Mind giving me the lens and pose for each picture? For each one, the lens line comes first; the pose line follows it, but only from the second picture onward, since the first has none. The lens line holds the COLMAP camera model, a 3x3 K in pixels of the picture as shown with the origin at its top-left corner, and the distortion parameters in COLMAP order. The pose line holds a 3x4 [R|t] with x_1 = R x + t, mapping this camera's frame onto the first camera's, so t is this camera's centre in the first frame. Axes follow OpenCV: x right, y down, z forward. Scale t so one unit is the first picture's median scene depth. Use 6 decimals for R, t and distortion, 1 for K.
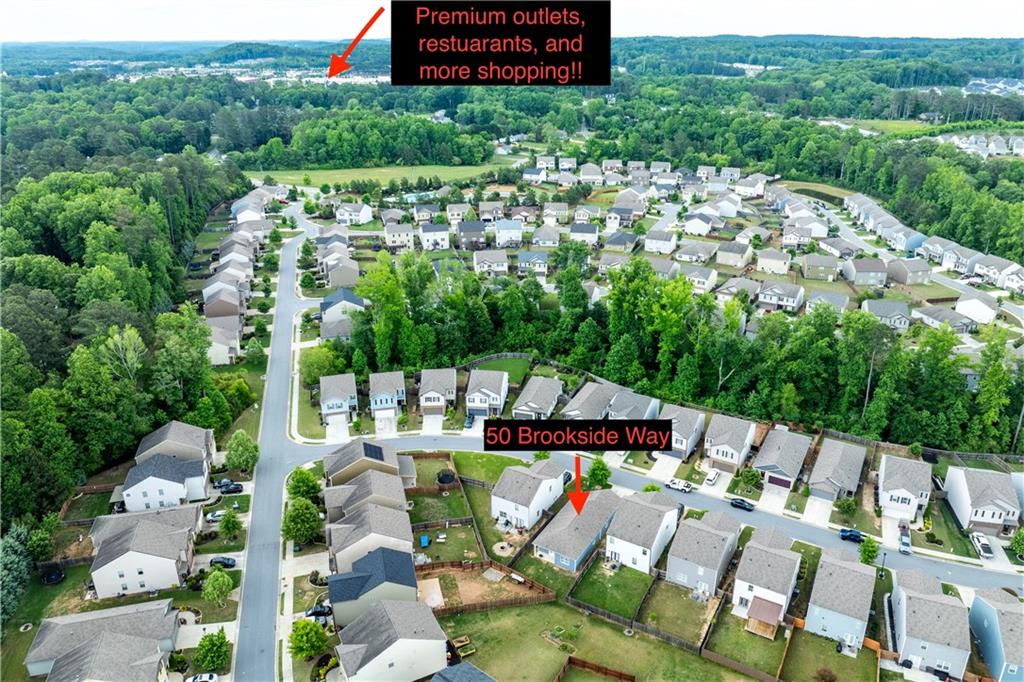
lens RADIAL K [[725.5, 0, 513.7], [0, 725.5, 340.1], [0, 0, 1]] dist [-0.045606, 0.015348]
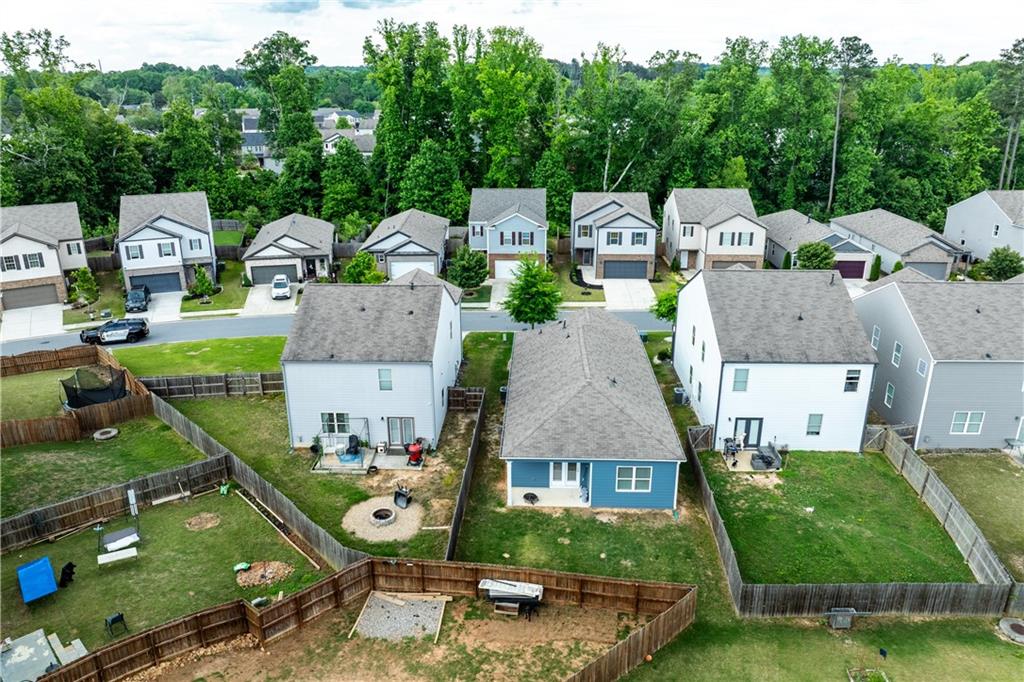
lens RADIAL K [[725.5, 0, 512.5], [0, 725.5, 342.9], [0, 0, 1]] dist [-0.045606, 0.015348]
pose [[0.875693, -0.159862, 0.455638, -0.081736], [0.194373, 0.980482, -0.029562, 0.236481], [-0.442019, 0.114452, 0.889674, 0.717637]]
